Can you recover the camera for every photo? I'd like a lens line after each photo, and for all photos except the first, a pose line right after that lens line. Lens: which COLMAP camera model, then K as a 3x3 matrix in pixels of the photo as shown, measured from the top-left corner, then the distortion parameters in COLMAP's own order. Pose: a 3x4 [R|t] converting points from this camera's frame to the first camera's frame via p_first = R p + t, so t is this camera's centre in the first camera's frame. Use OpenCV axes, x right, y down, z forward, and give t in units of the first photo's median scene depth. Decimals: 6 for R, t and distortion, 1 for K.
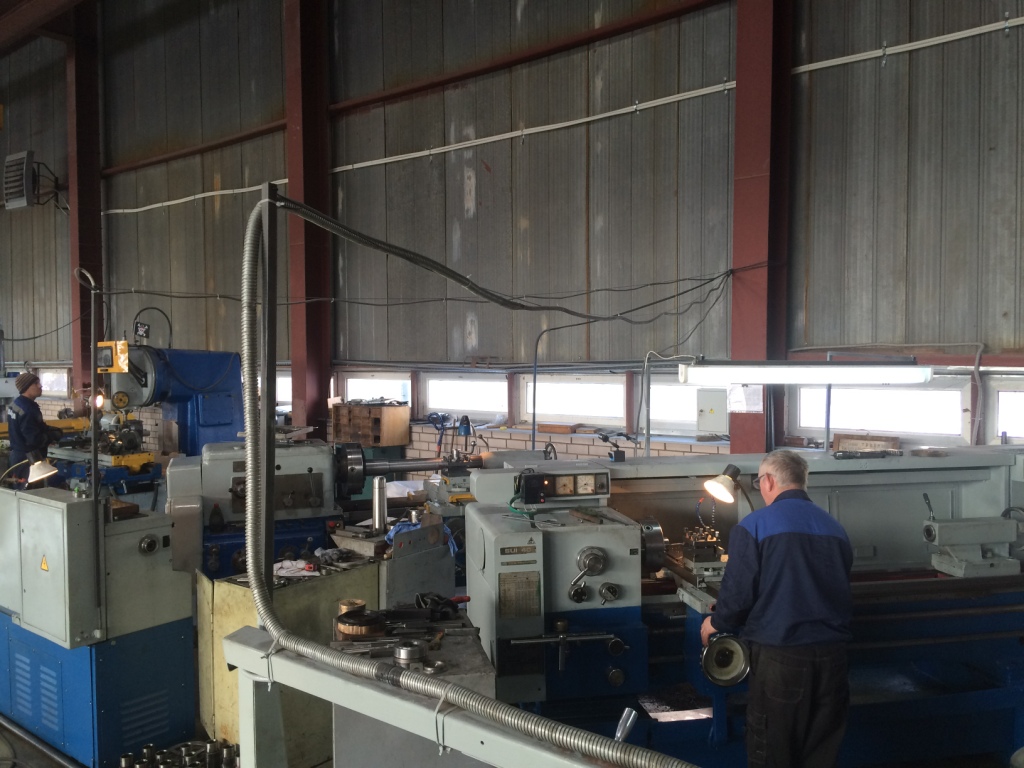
lens RADIAL K [[871.3, 0, 517.7], [0, 871.3, 383.5], [0, 0, 1]] dist [0.093225, -0.134270]
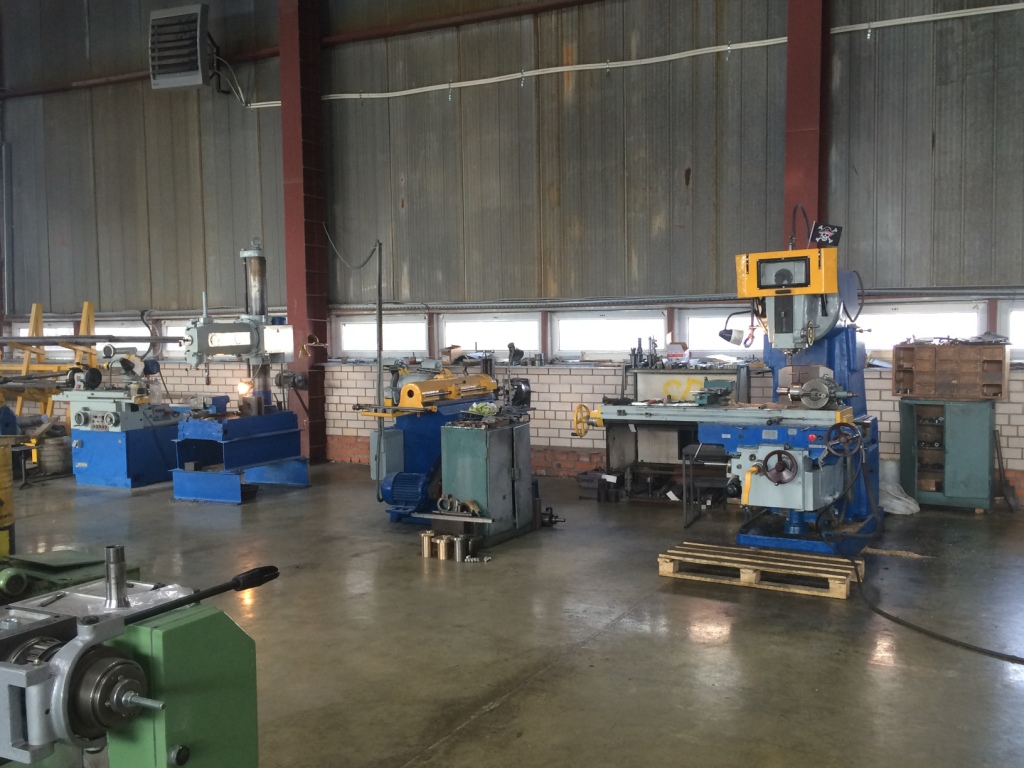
lens RADIAL K [[1039.7, 0, 512.9], [0, 1039.7, 383.9], [0, 0, 1]] dist [0.057309, 0.000000]
pose [[0.980025, -0.024208, 0.197397, -0.843187], [0.018580, 0.999368, 0.030316, 0.027433], [-0.198006, -0.026042, 0.979855, 0.226434]]
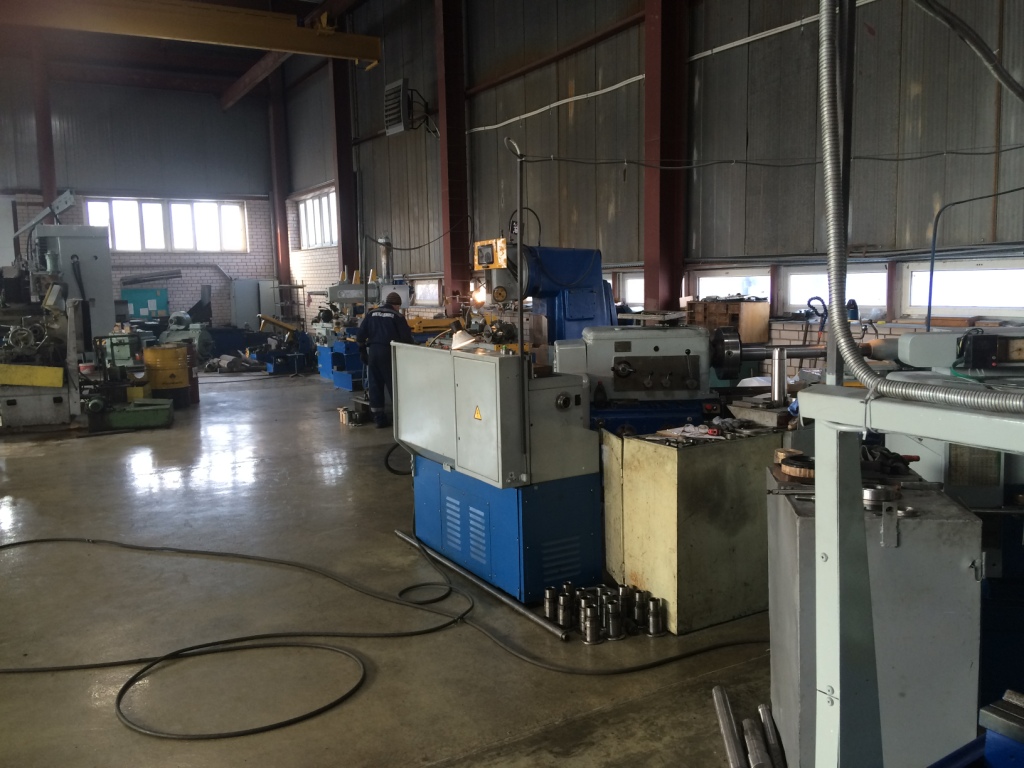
lens RADIAL K [[871.3, 0, 508.2], [0, 871.3, 385.6], [0, 0, 1]] dist [0.093225, -0.134270]
pose [[0.931871, 0.026601, -0.361813, -0.046303], [0.006911, 0.995826, 0.091014, 0.031389], [0.362723, -0.087314, 0.927797, -0.002513]]
